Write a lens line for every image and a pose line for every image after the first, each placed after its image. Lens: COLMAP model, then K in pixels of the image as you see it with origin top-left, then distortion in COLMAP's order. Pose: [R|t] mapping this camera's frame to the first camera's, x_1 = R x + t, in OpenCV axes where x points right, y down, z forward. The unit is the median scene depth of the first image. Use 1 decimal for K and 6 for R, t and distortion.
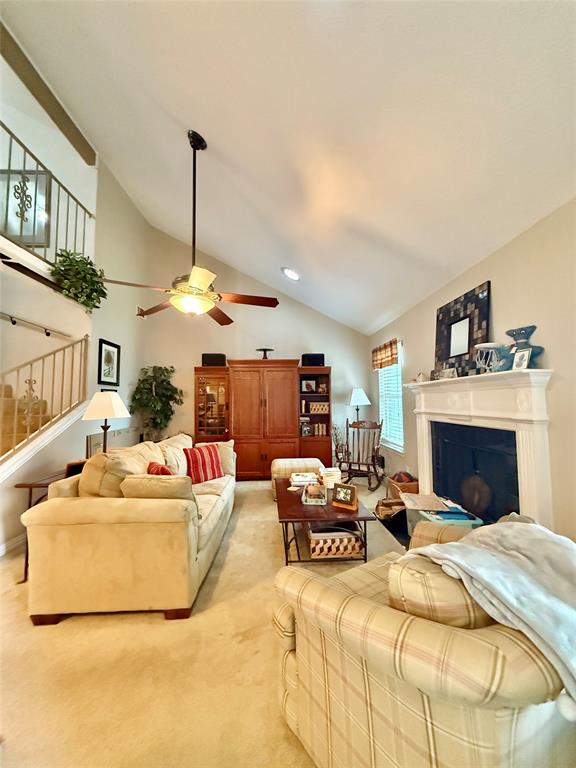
lens RADIAL K [[306.8, 0, 281.0], [0, 306.8, 381.5], [0, 0, 1]] dist [-0.000194, 0.001776]
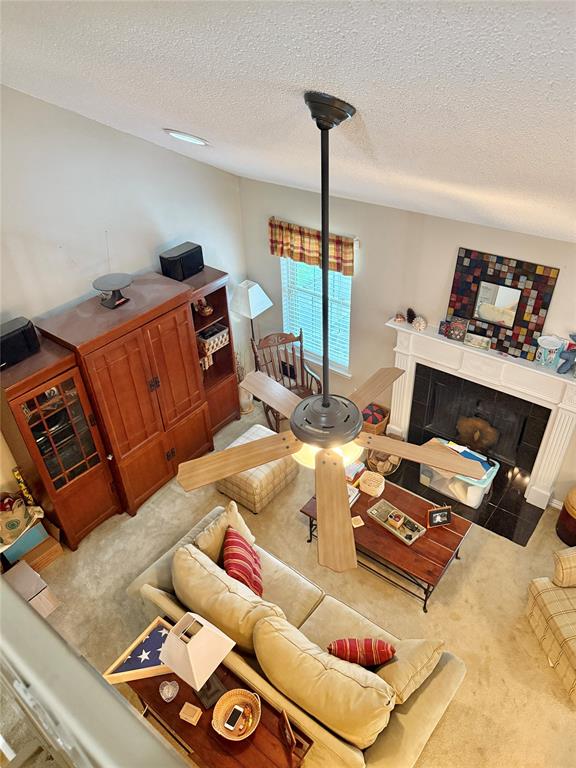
lens RADIAL K [[541.2, 0, 287.7], [0, 541.2, 385.7], [0, 0, 1]] dist [0.048212, -0.007168]
pose [[0.642011, -0.479019, 0.598634, -0.685000], [-0.009636, 0.775695, 0.631035, -0.764863], [-0.766635, -0.410900, 0.493389, 0.489246]]
